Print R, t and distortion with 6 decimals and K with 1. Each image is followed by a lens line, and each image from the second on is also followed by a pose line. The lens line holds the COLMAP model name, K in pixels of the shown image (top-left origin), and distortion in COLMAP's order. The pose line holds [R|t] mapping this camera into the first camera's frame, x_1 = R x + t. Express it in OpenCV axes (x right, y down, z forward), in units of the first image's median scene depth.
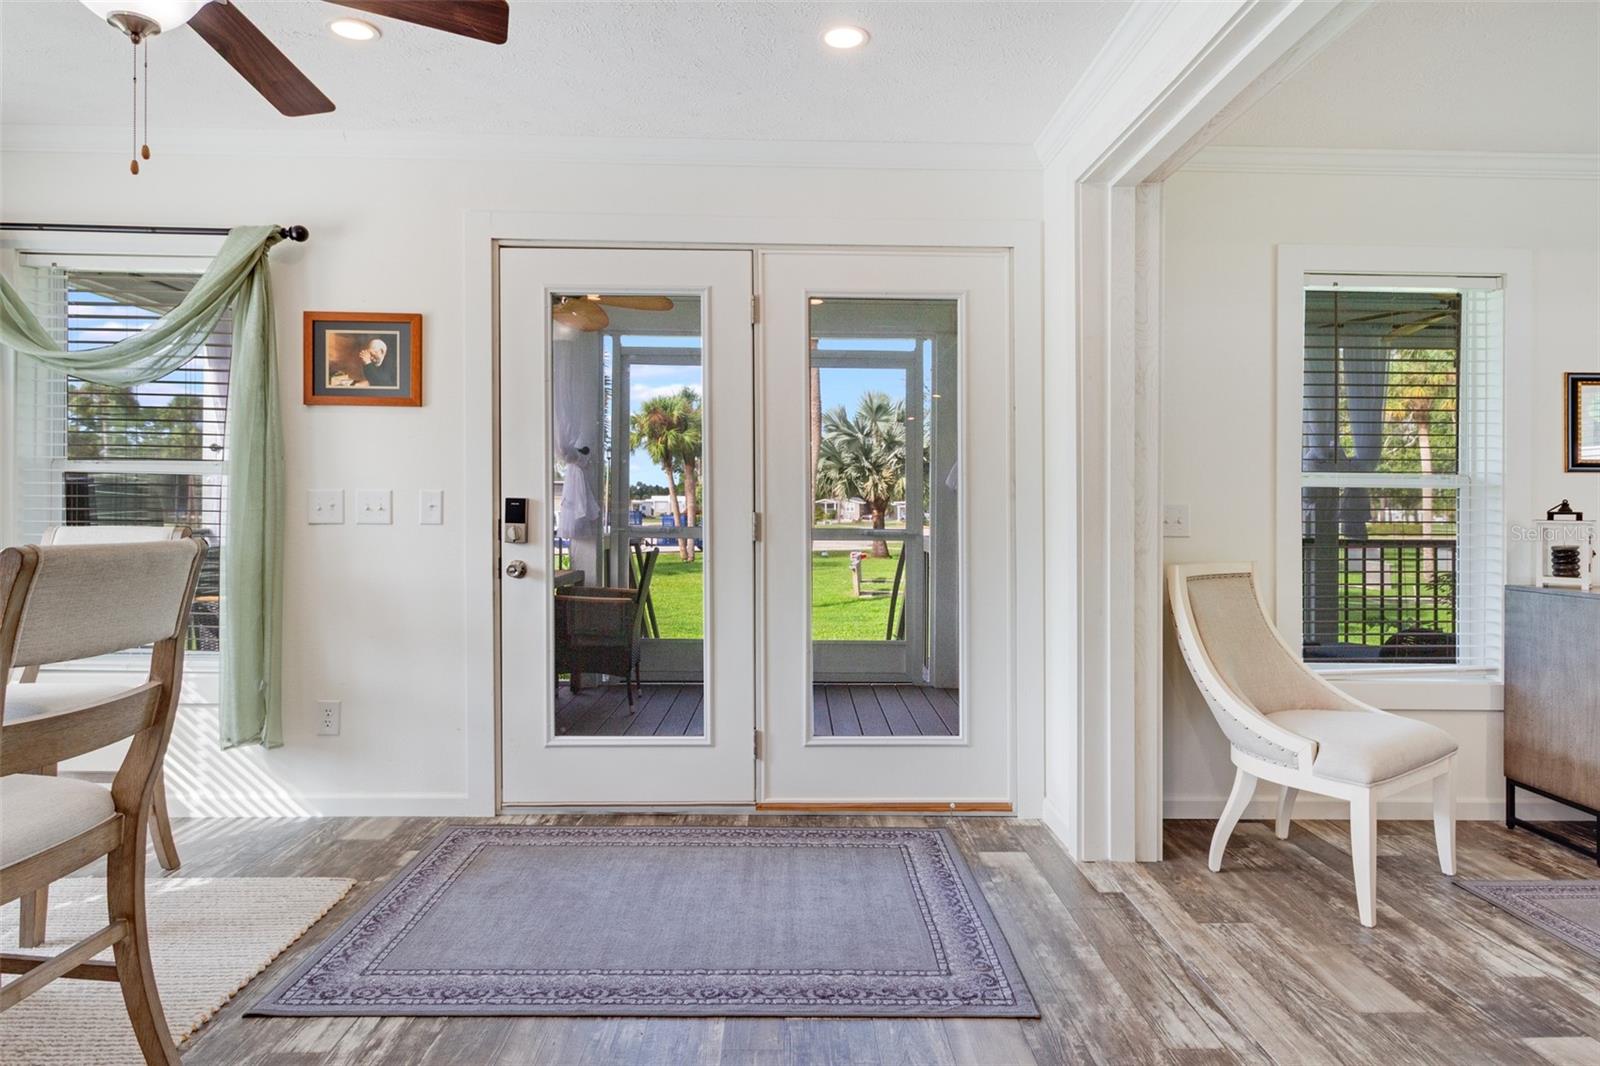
lens RADIAL K [[934.1, 0, 816.1], [0, 934.1, 514.4], [0, 0, 1]] dist [-0.000891, -0.000788]
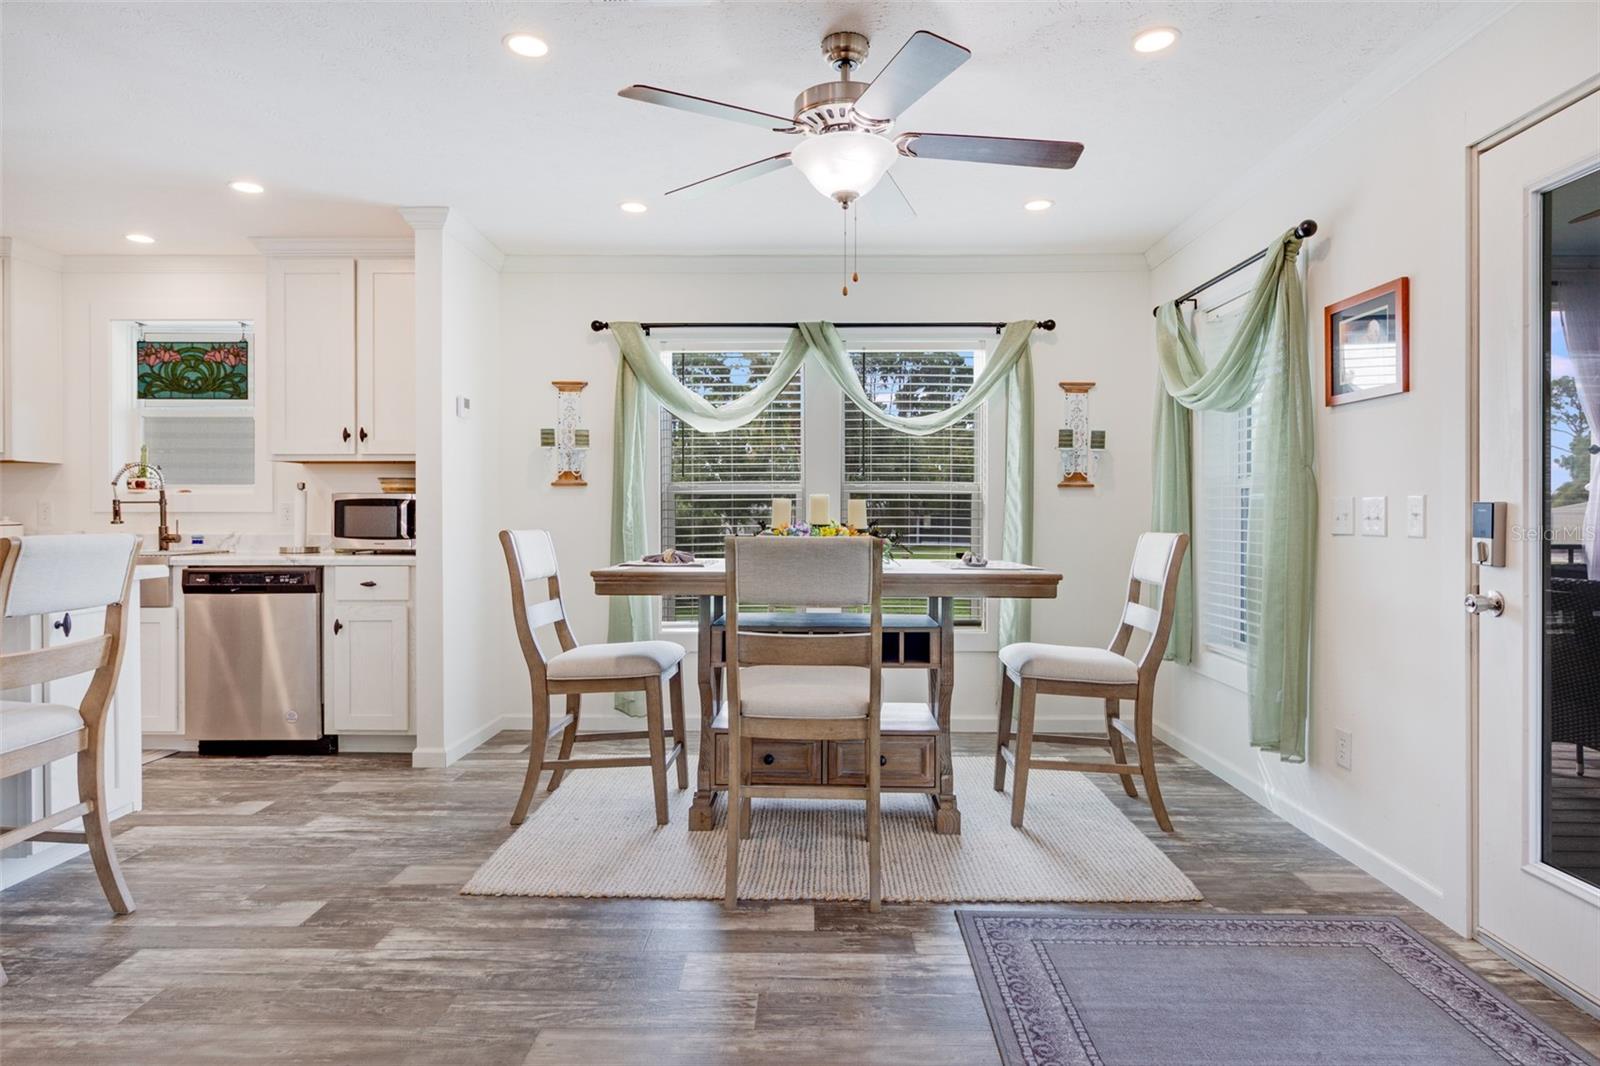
lens RADIAL K [[927.5, 0, 800.0], [0, 927.5, 533.0], [0, 0, 1]] dist [-0.000990, -0.000595]
pose [[-0.044816, 0.013672, -0.998902, 0.403532], [-0.010972, 0.999839, 0.014177, 0.001327], [0.998935, 0.011595, -0.044659, 0.507113]]
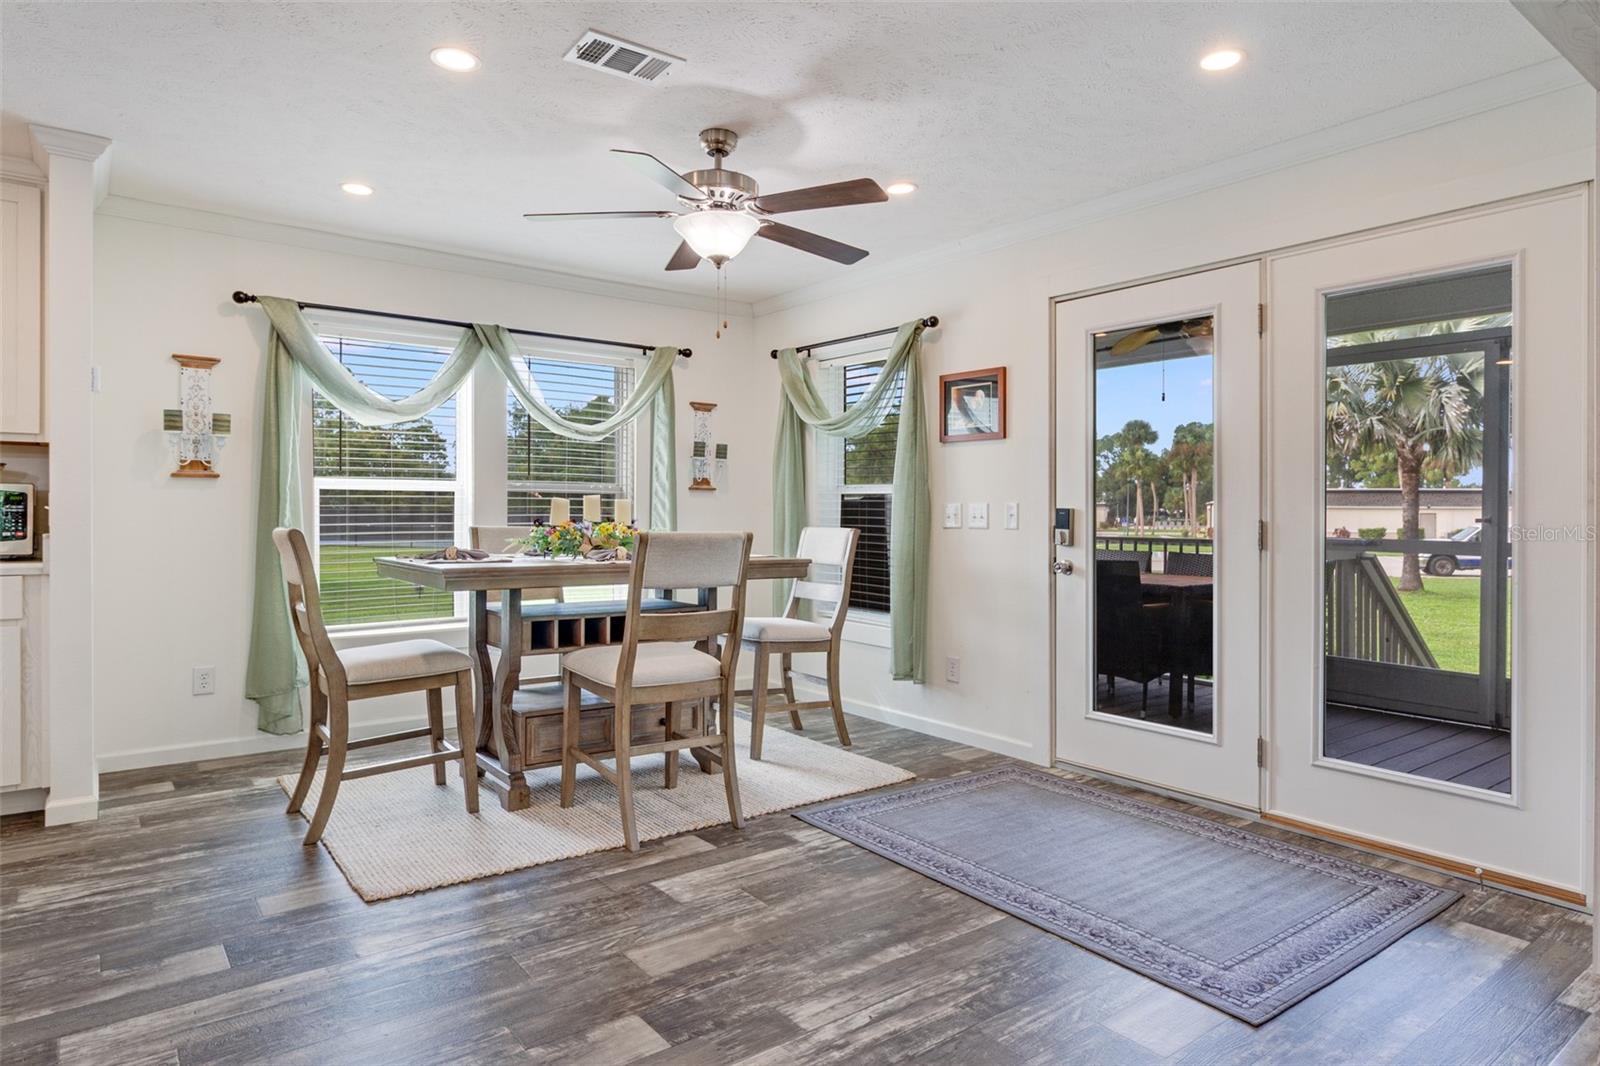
lens RADIAL K [[941.3, 0, 808.4], [0, 941.3, 529.3], [0, 0, 1]] dist [-0.004734, 0.003318]
pose [[0.585025, 0.010884, -0.810942, 0.475209], [-0.010005, 0.999931, 0.006203, 0.005588], [0.810953, 0.004485, 0.585093, 0.016179]]
